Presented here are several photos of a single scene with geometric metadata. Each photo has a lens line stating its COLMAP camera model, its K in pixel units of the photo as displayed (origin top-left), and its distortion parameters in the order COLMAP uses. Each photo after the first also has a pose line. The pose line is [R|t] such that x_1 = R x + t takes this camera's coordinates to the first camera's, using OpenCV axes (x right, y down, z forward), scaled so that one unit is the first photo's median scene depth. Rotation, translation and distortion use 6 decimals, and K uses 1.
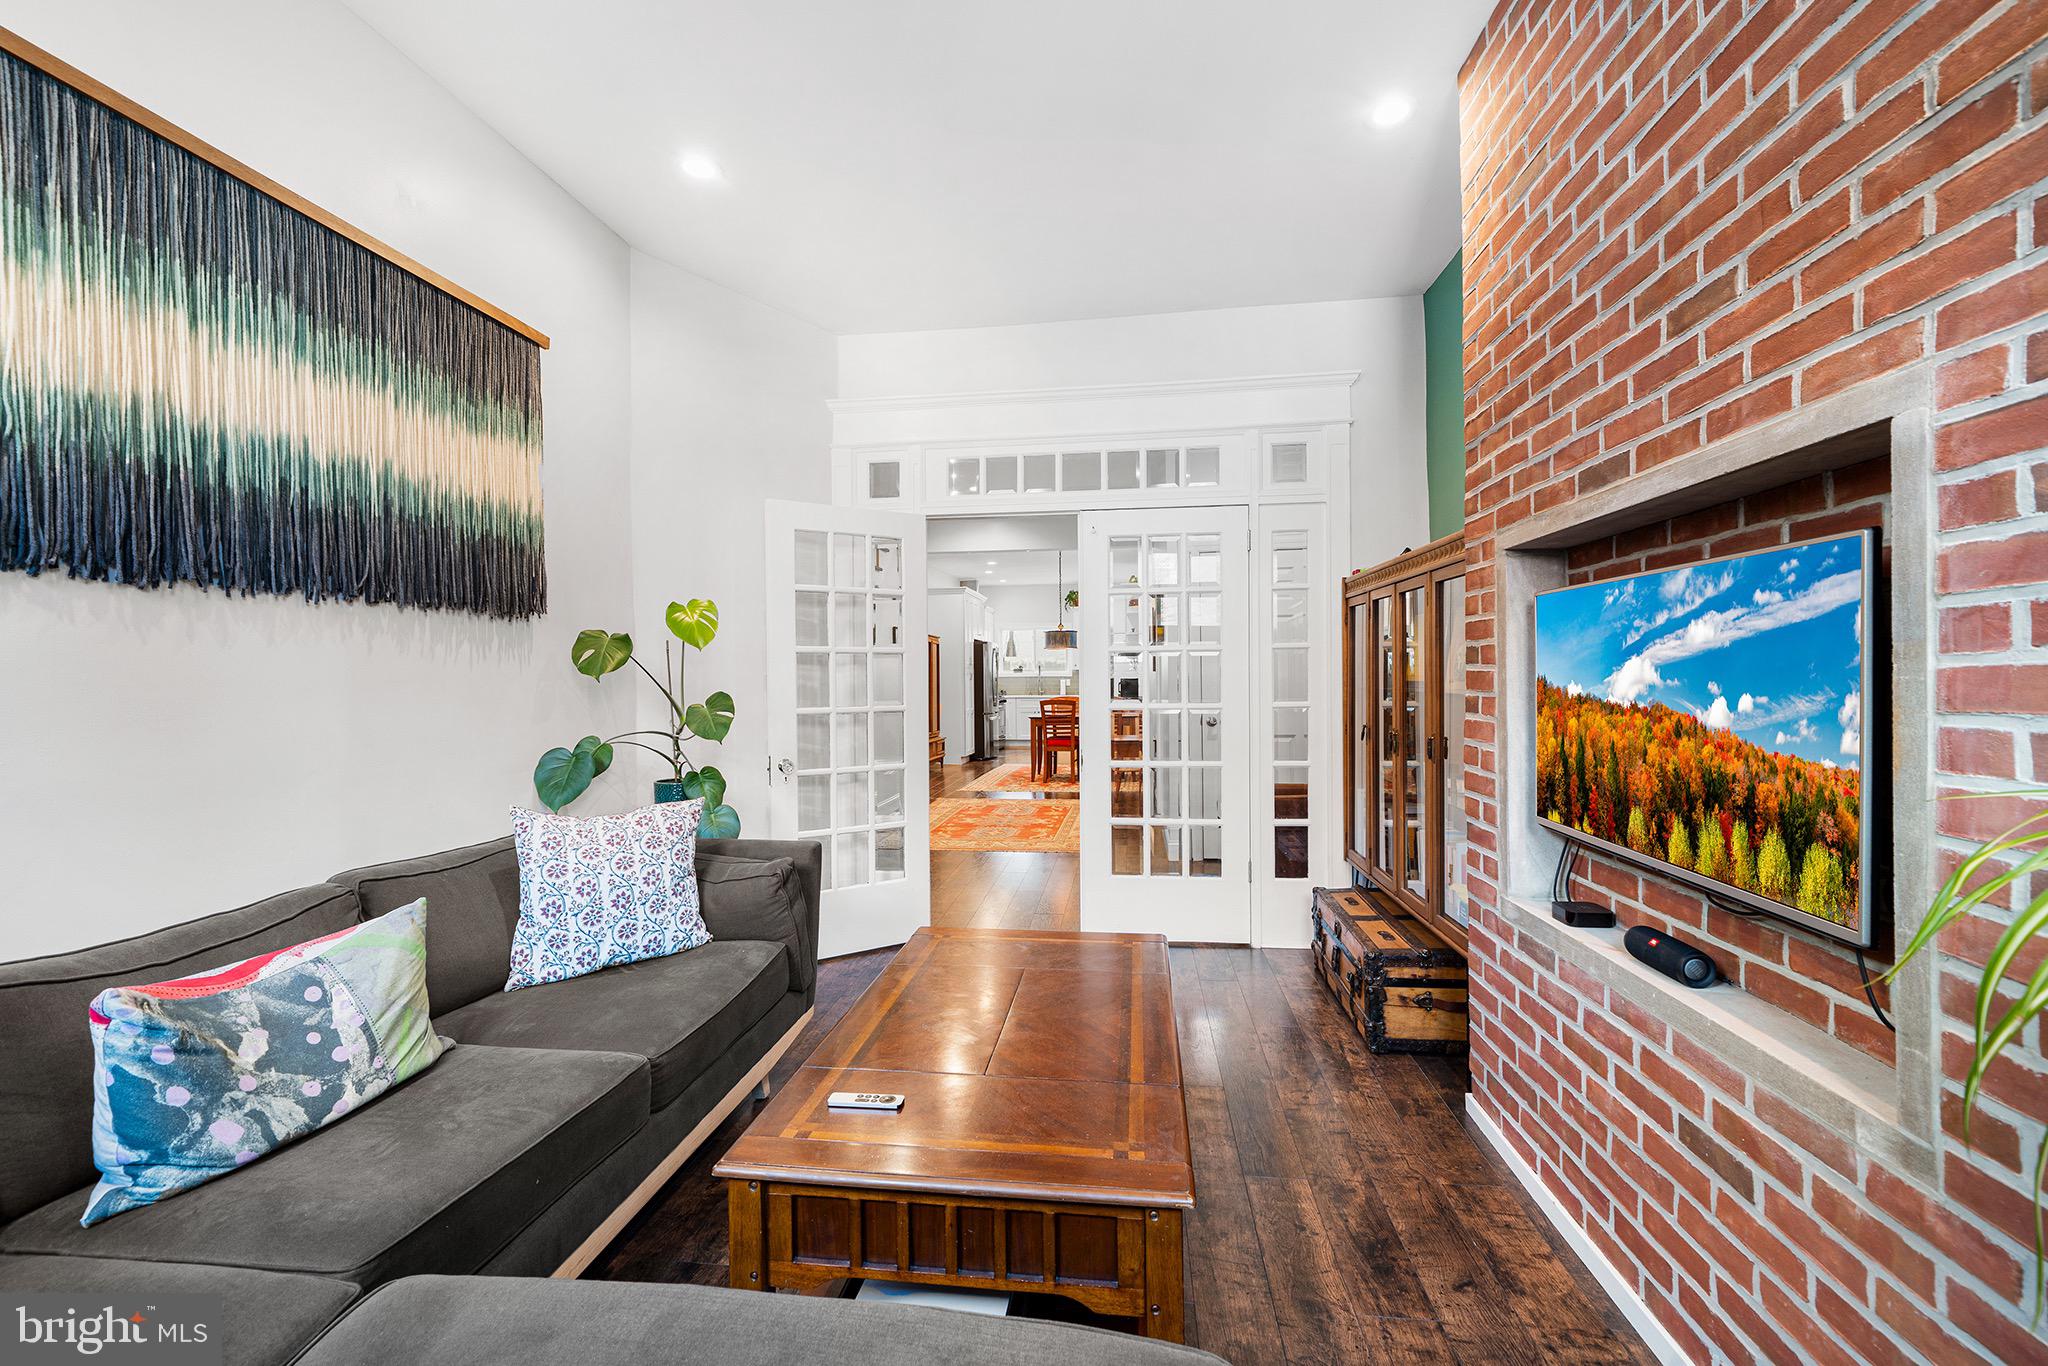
lens RADIAL K [[880.4, 0, 1025.7], [0, 880.4, 681.7], [0, 0, 1]] dist [0.000225, 0.000036]
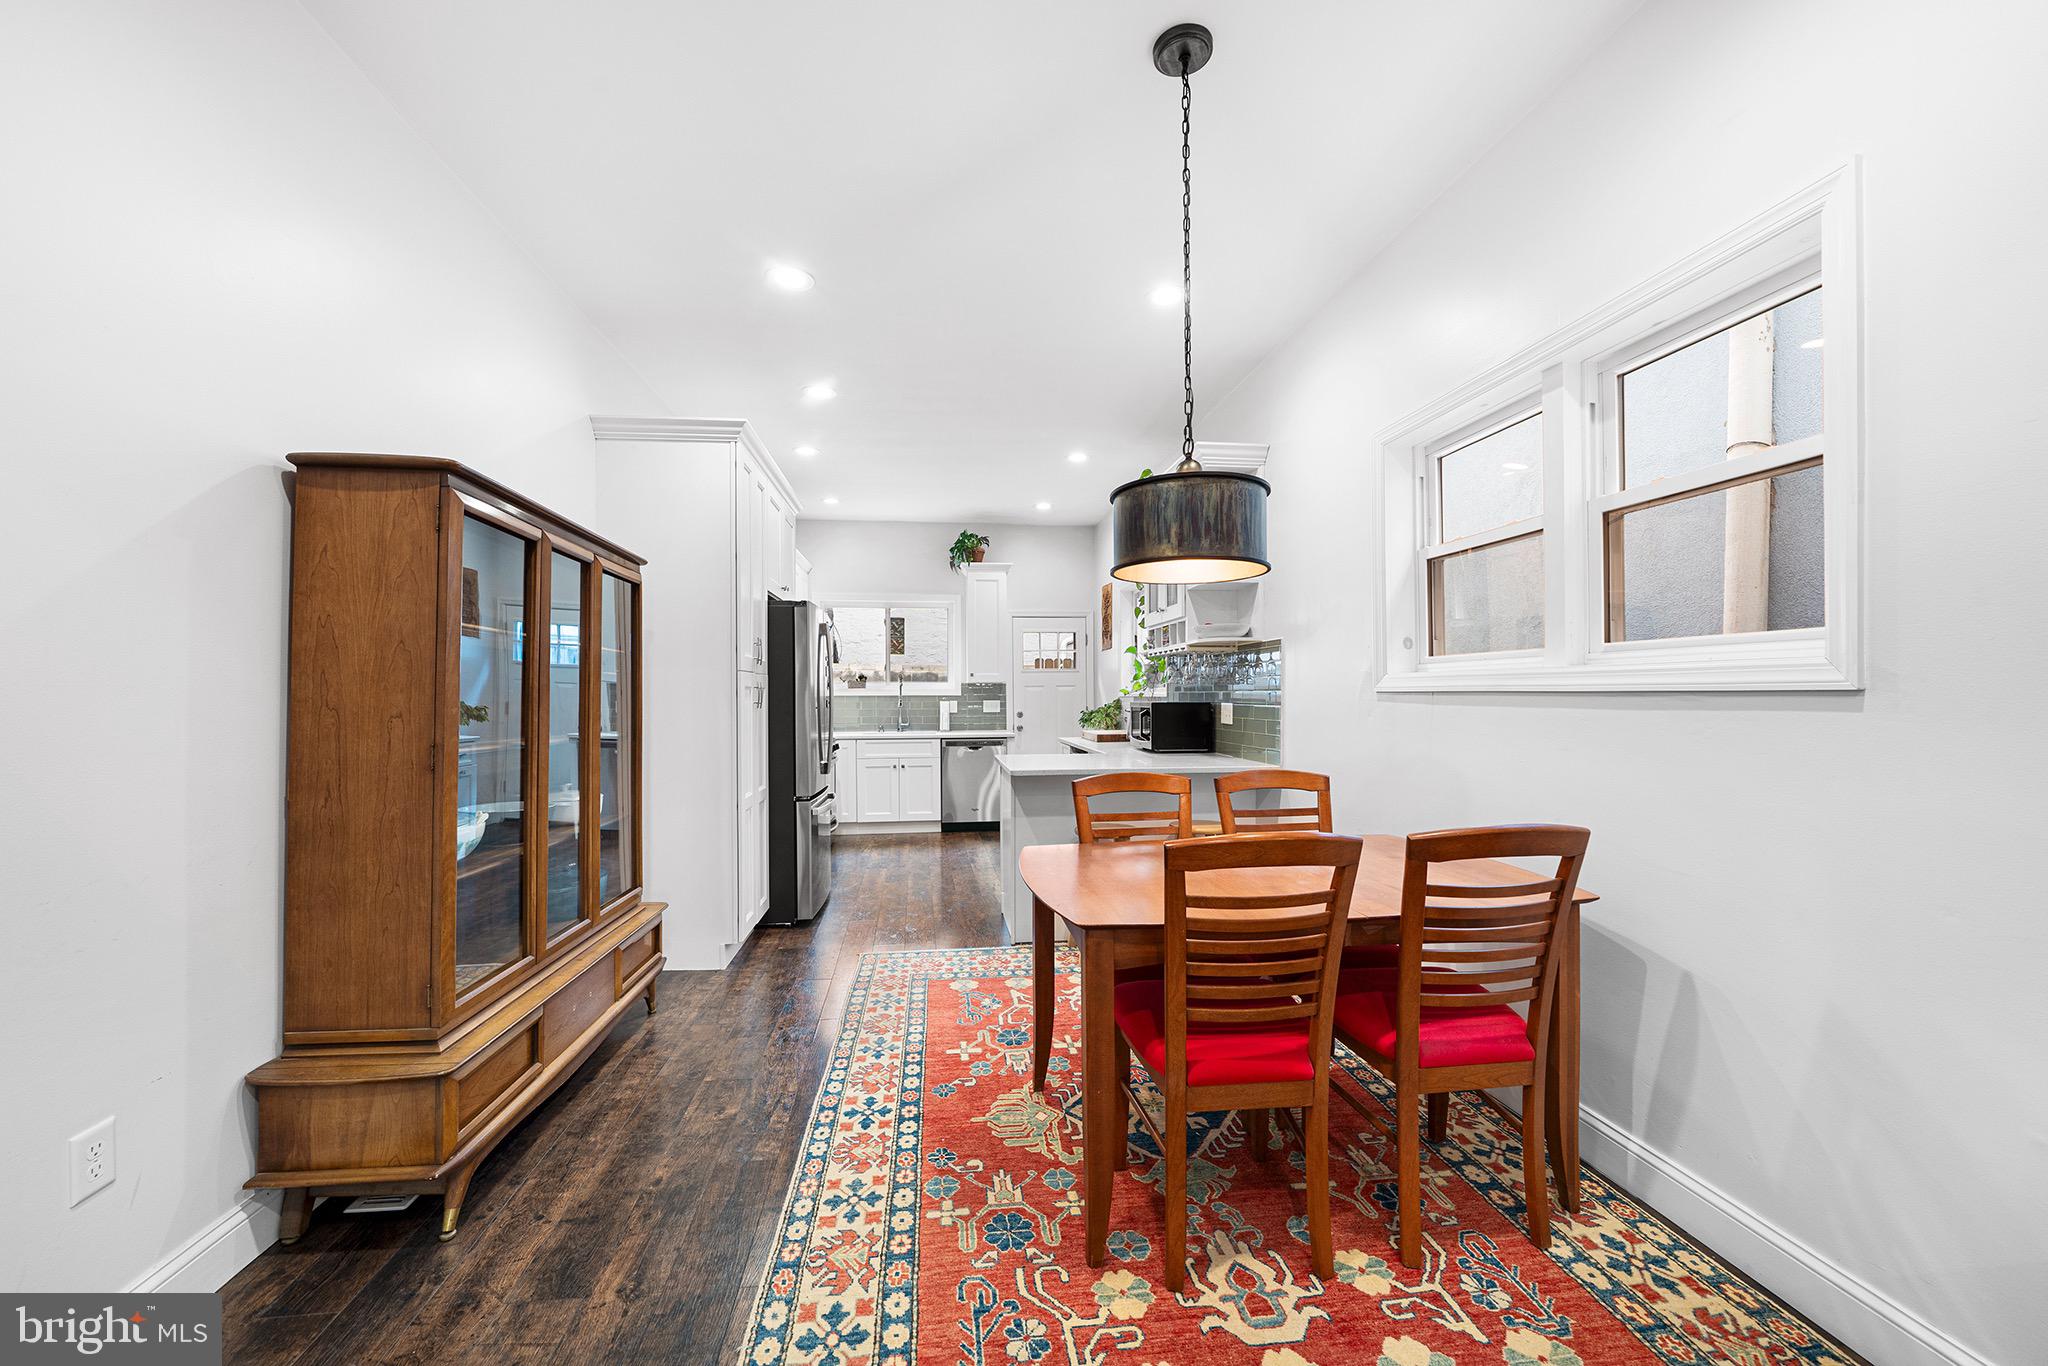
lens RADIAL K [[795.5, 0, 1011.7], [0, 795.5, 688.0], [0, 0, 1]] dist [-0.002767, -0.000086]
pose [[0.975824, -0.002428, 0.218546, -0.032374], [0.006648, 0.999805, -0.018572, -0.003475], [-0.218458, 0.019576, 0.975650, 0.645486]]
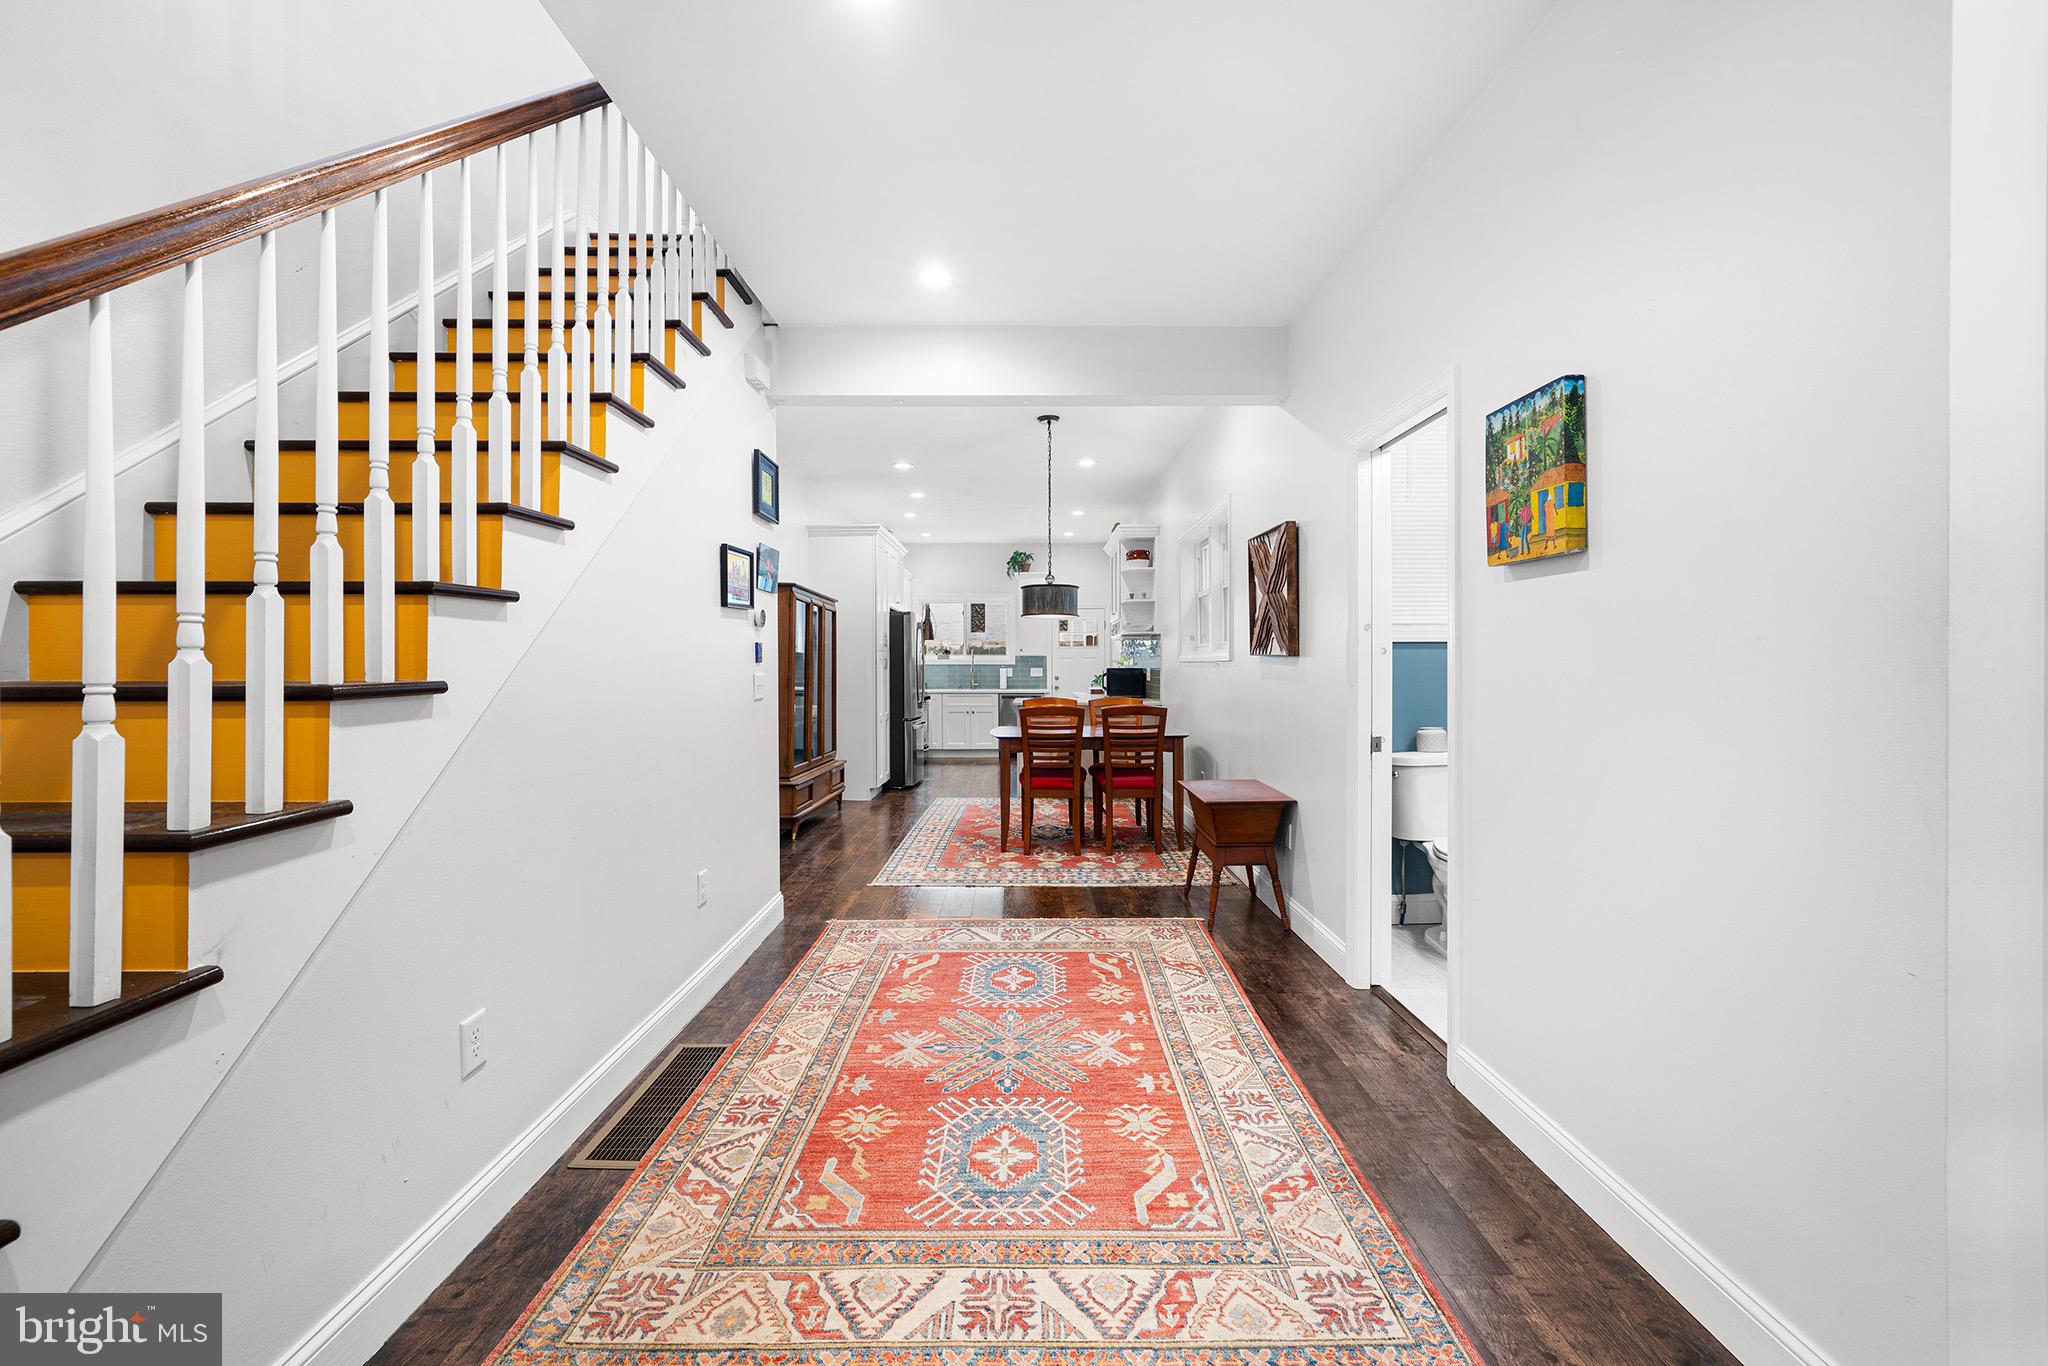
lens RADIAL K [[814.0, 0, 1035.3], [0, 814.0, 669.1], [0, 0, 1]] dist [0.000322, 0.000001]
pose [[0.992211, -0.000747, 0.124570, -0.025821], [0.001465, 0.999983, -0.005675, 0.000853], [-0.124564, 0.005813, 0.992195, 0.361057]]
